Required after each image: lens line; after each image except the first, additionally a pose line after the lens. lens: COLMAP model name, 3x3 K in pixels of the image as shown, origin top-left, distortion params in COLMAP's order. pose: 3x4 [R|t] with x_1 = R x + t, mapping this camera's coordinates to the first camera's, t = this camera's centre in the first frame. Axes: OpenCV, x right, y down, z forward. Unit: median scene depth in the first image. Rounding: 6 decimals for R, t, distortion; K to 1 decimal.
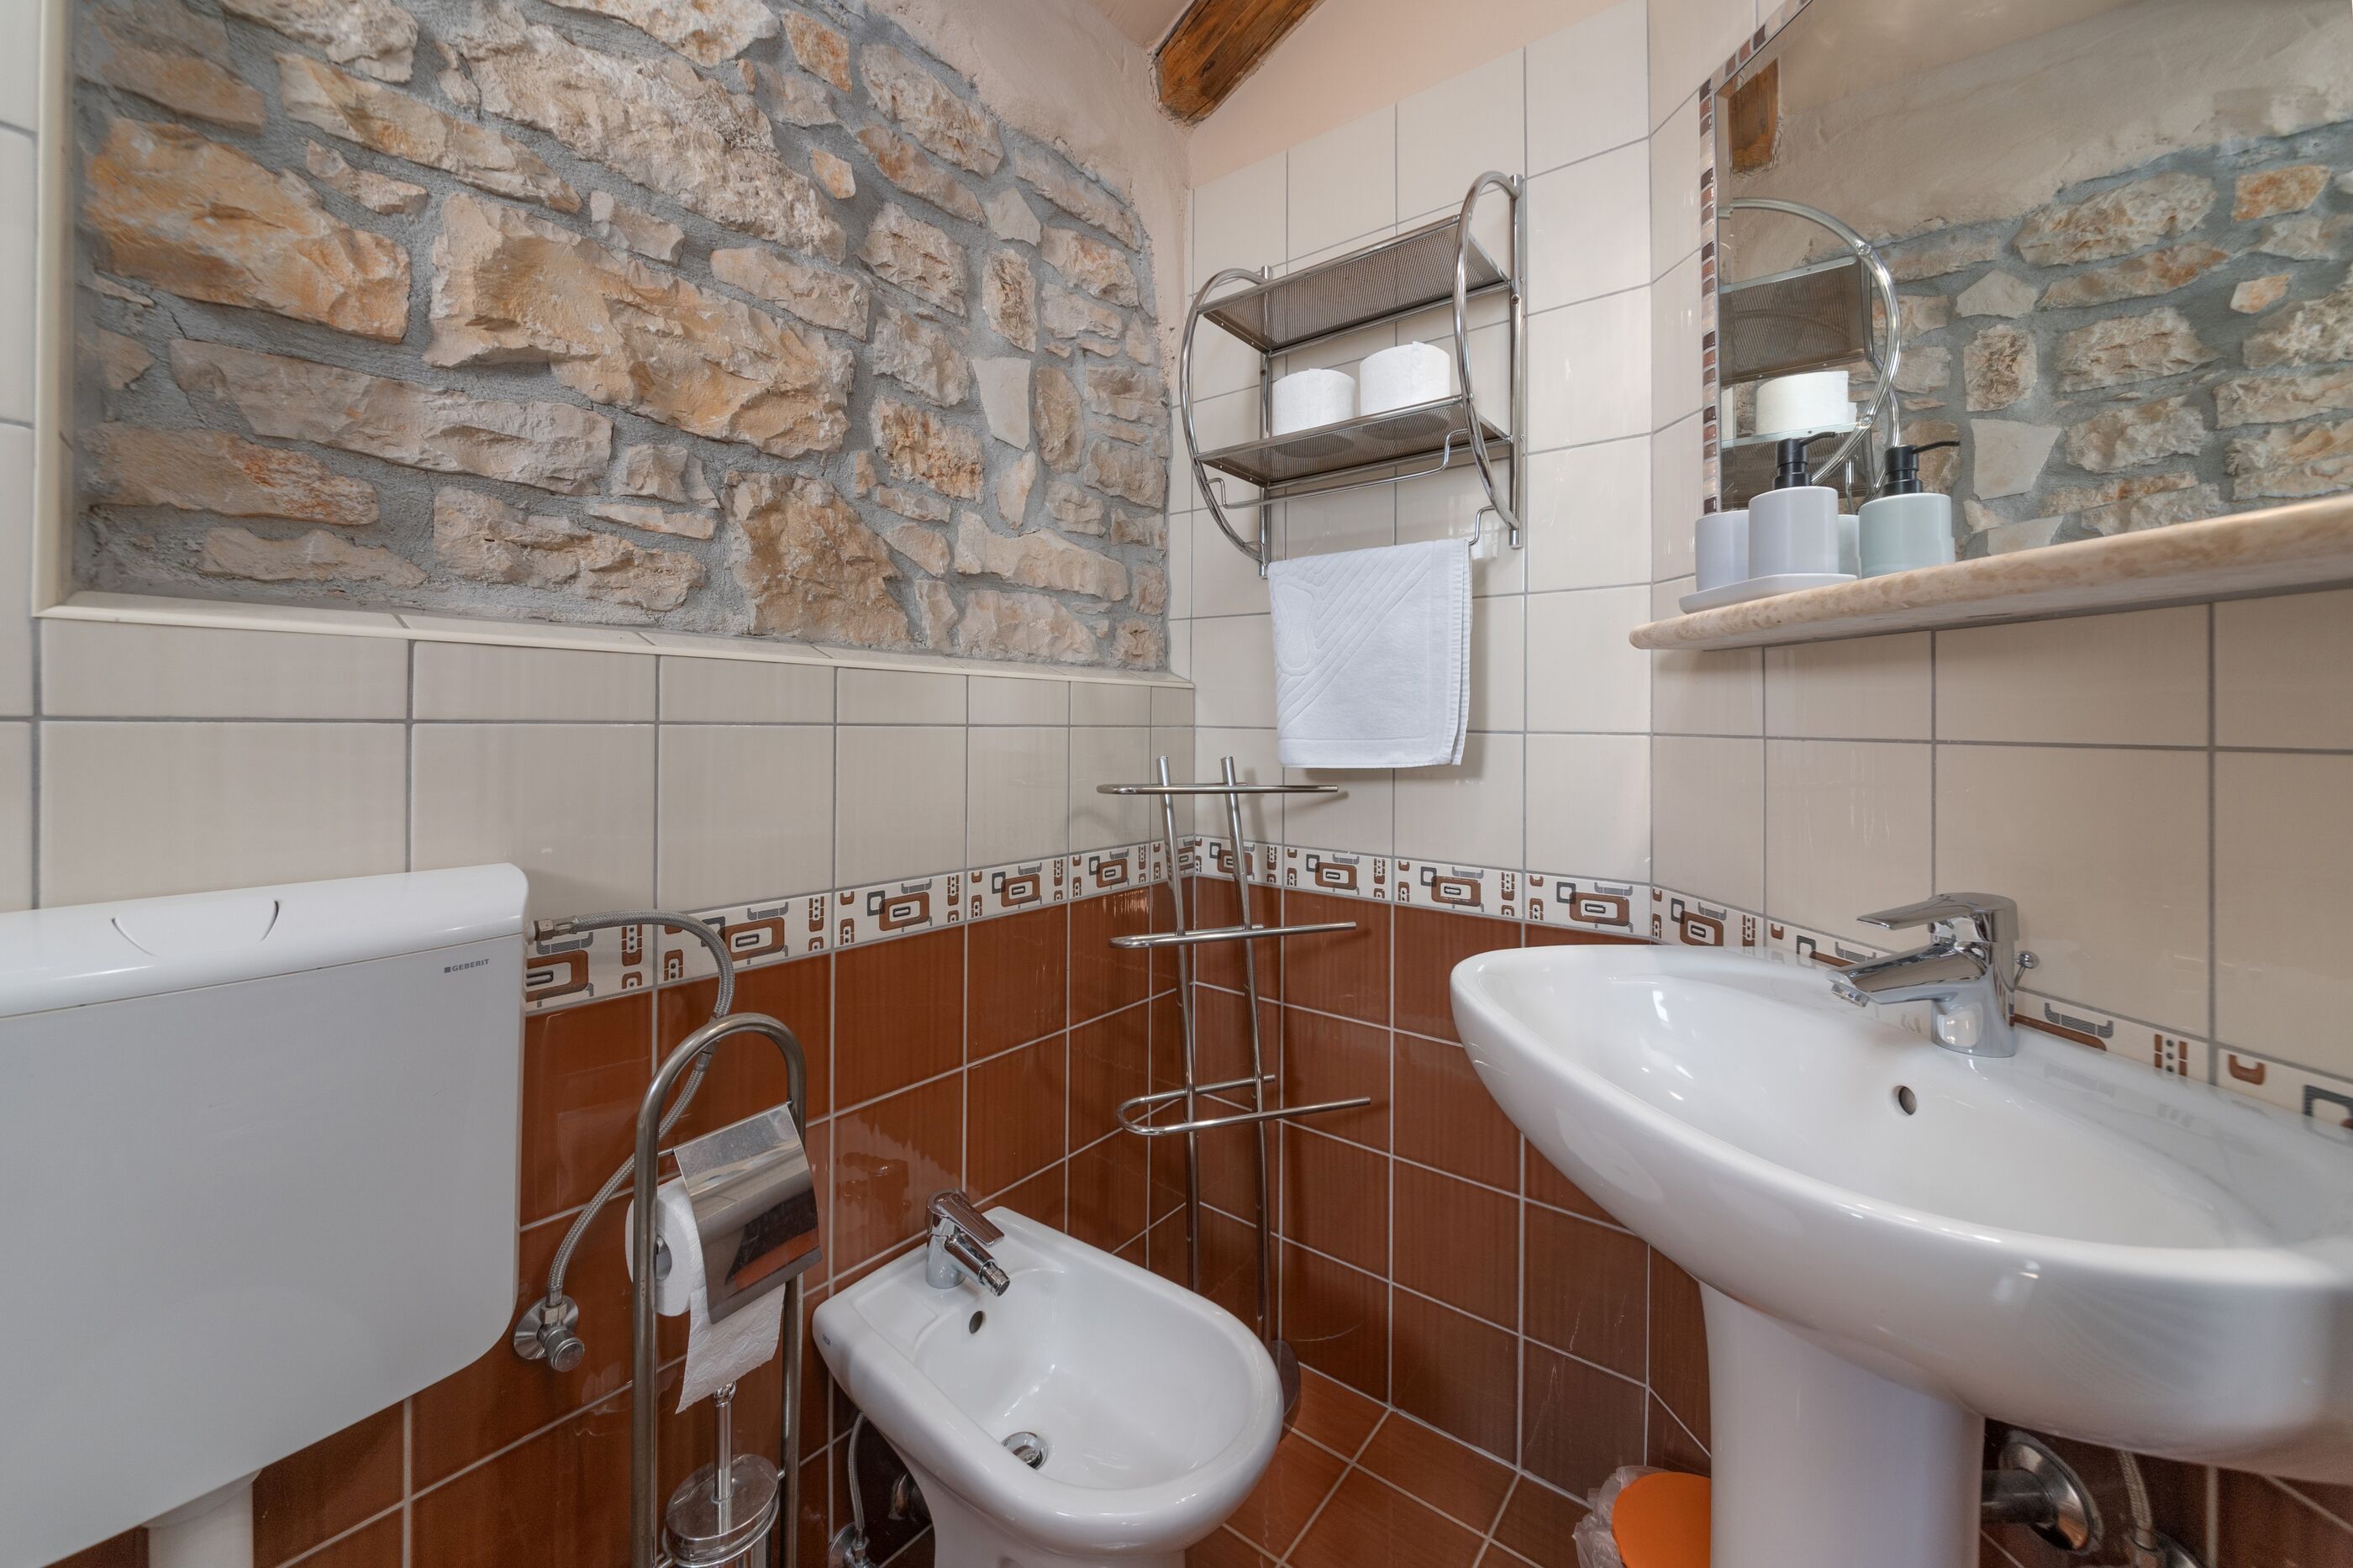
lens RADIAL K [[892.9, 0, 1174.2], [0, 892.9, 707.8], [0, 0, 1]] dist [-0.013756, -0.000084]
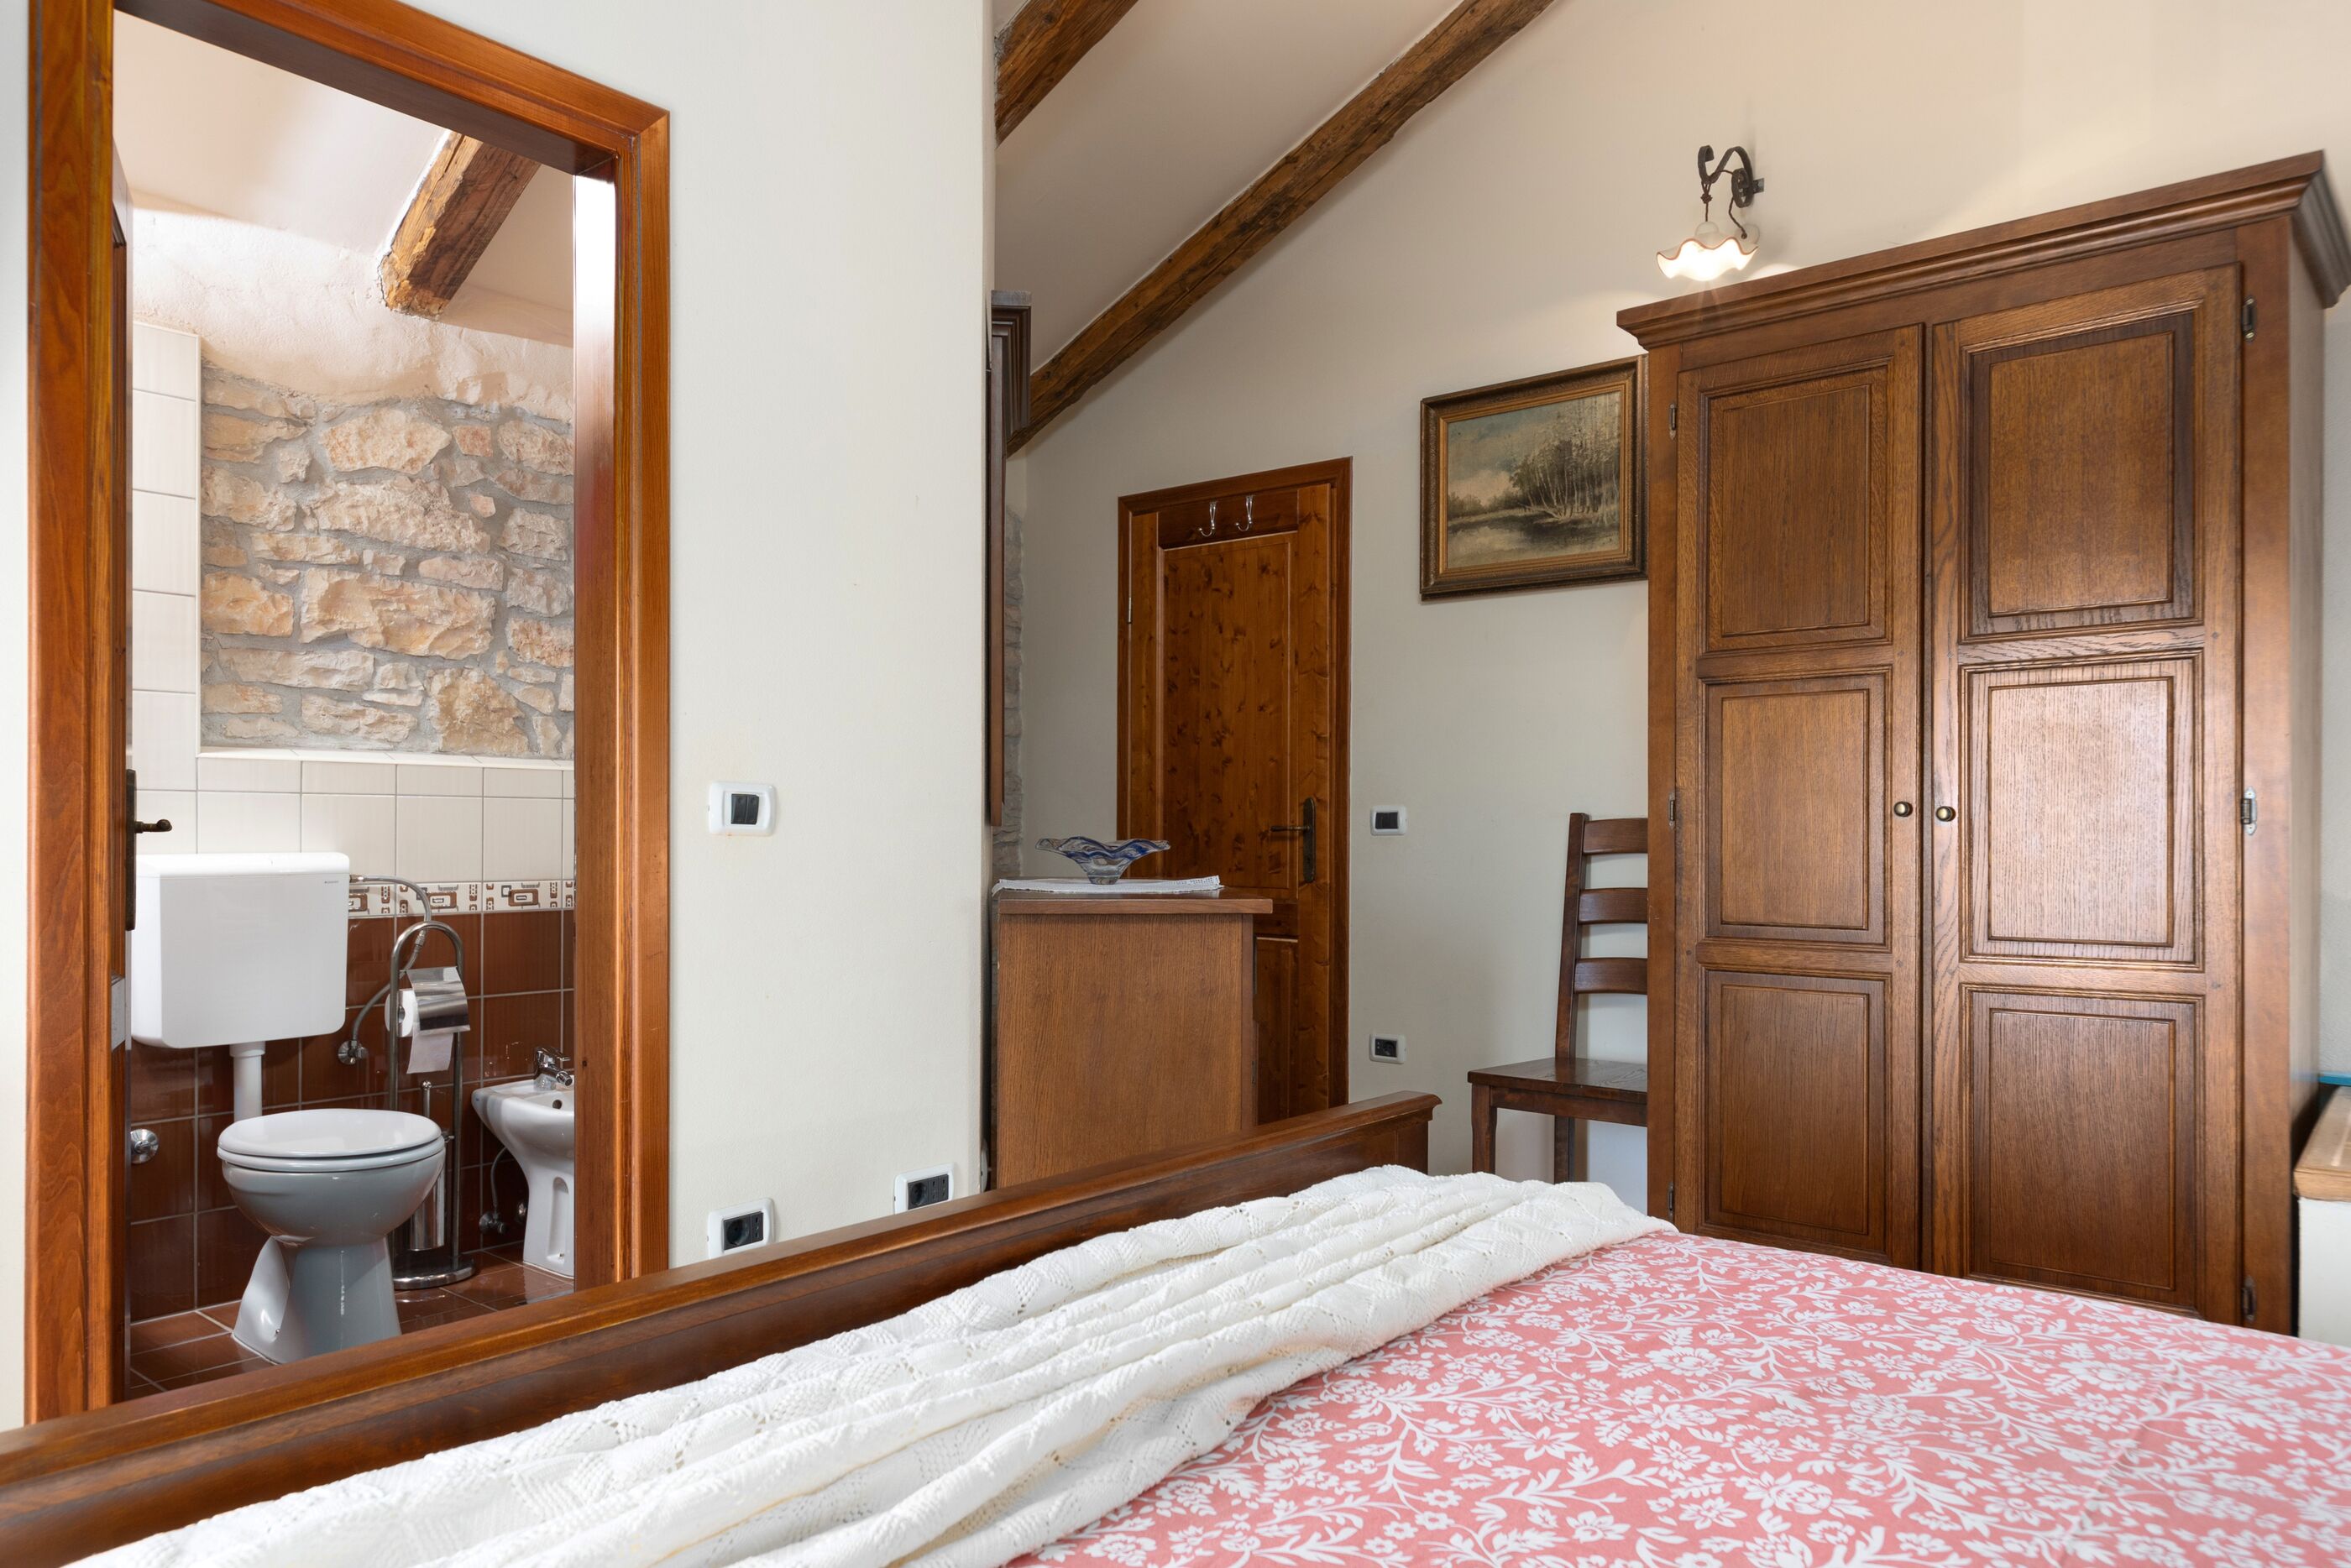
lens RADIAL K [[1545.2, 0, 1176.0], [0, 1545.2, 803.2], [0, 0, 1]] dist [0.003303, 0.000006]
pose [[0.999775, -0.002342, -0.021066, 1.315799], [0.002399, 0.999994, 0.002670, 0.028233], [0.021060, -0.002720, 0.999775, -2.568011]]
